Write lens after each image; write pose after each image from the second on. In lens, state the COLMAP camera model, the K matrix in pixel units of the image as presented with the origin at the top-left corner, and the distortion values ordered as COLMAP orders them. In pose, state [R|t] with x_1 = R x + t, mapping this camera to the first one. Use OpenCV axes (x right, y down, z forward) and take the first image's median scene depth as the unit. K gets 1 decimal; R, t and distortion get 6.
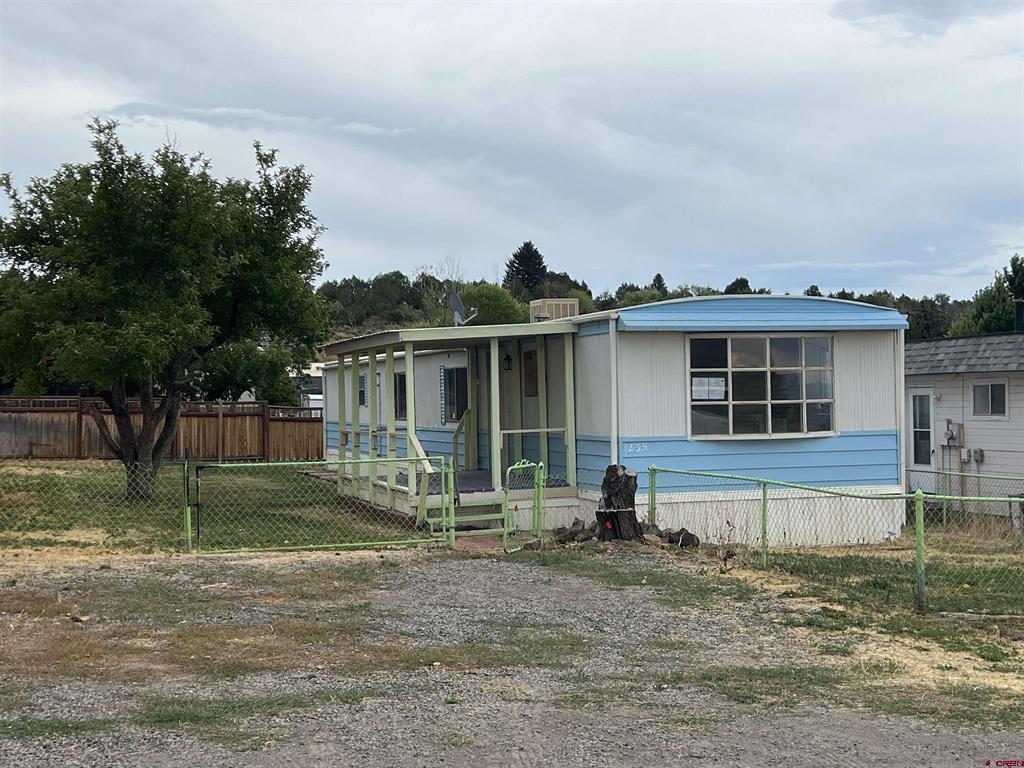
lens RADIAL K [[1425.9, 0, 514.4], [0, 1425.9, 384.1], [0, 0, 1]] dist [0.099779, 0.000000]
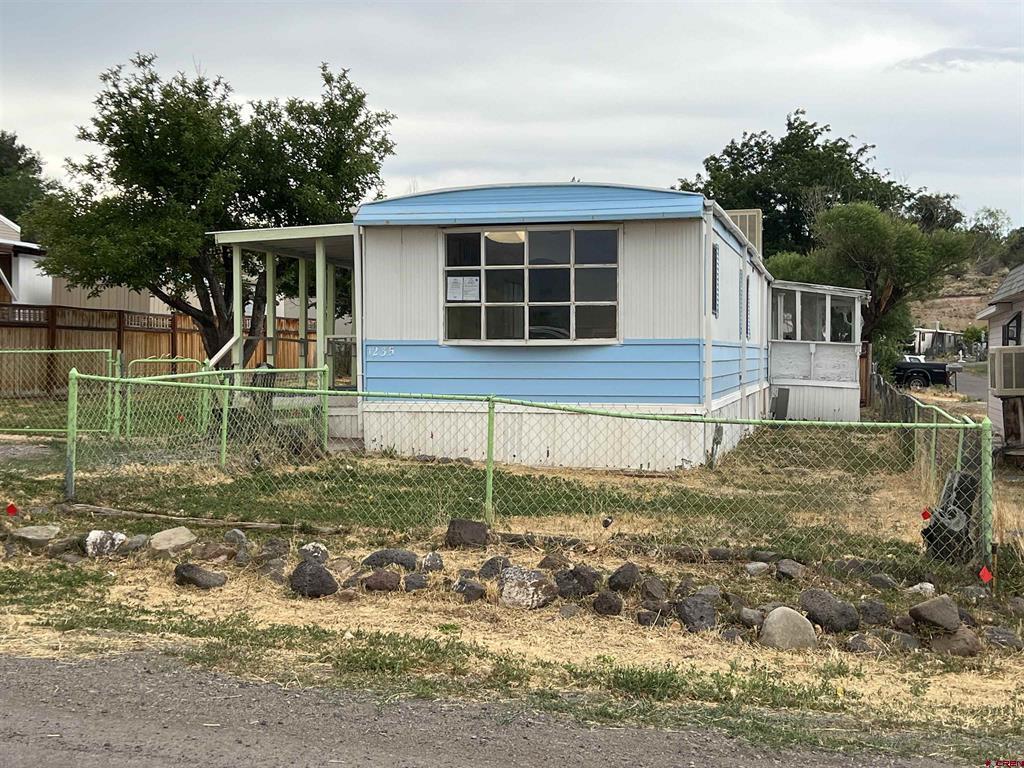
lens RADIAL K [[1425.9, 0, 517.1], [0, 1425.9, 390.4], [0, 0, 1]] dist [0.099779, 0.000000]
pose [[0.856749, 0.030813, -0.514812, 0.631205], [-0.011534, 0.999109, 0.040606, 0.030321], [0.515604, -0.028851, 0.856341, 0.237238]]
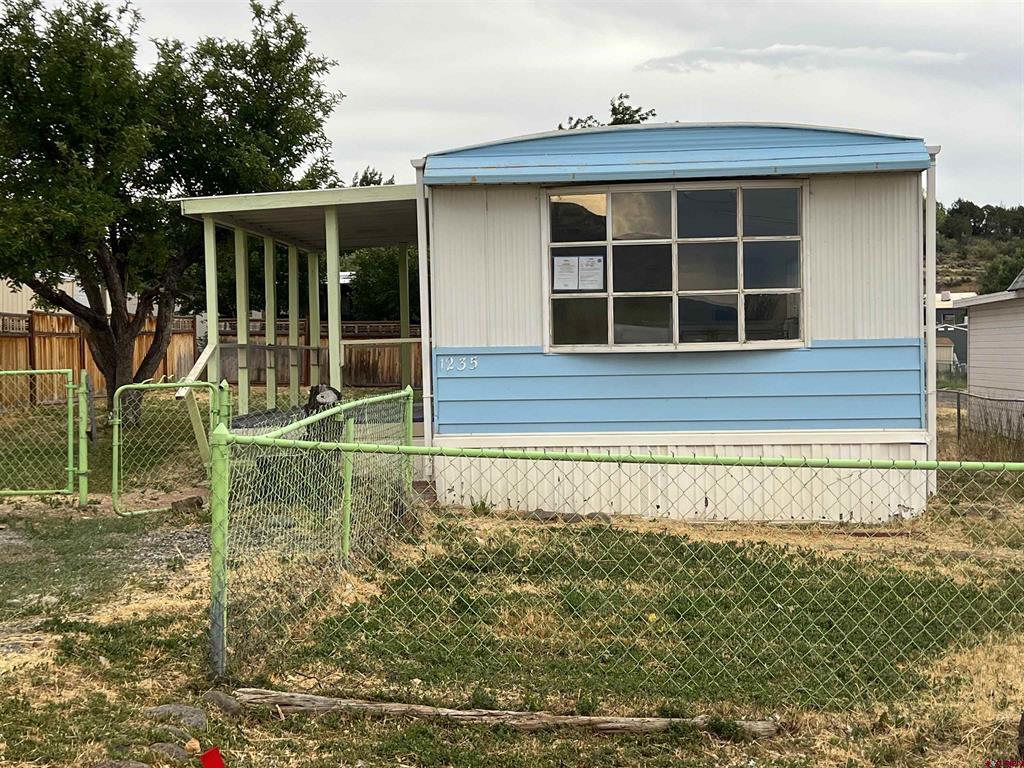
lens RADIAL K [[1425.9, 0, 514.0], [0, 1425.9, 376.9], [0, 0, 1]] dist [0.099779, 0.000000]
pose [[0.927911, 0.009570, -0.372680, 0.347987], [0.004051, 0.999353, 0.035750, 0.026685], [0.372780, -0.034683, 0.927271, 0.386932]]
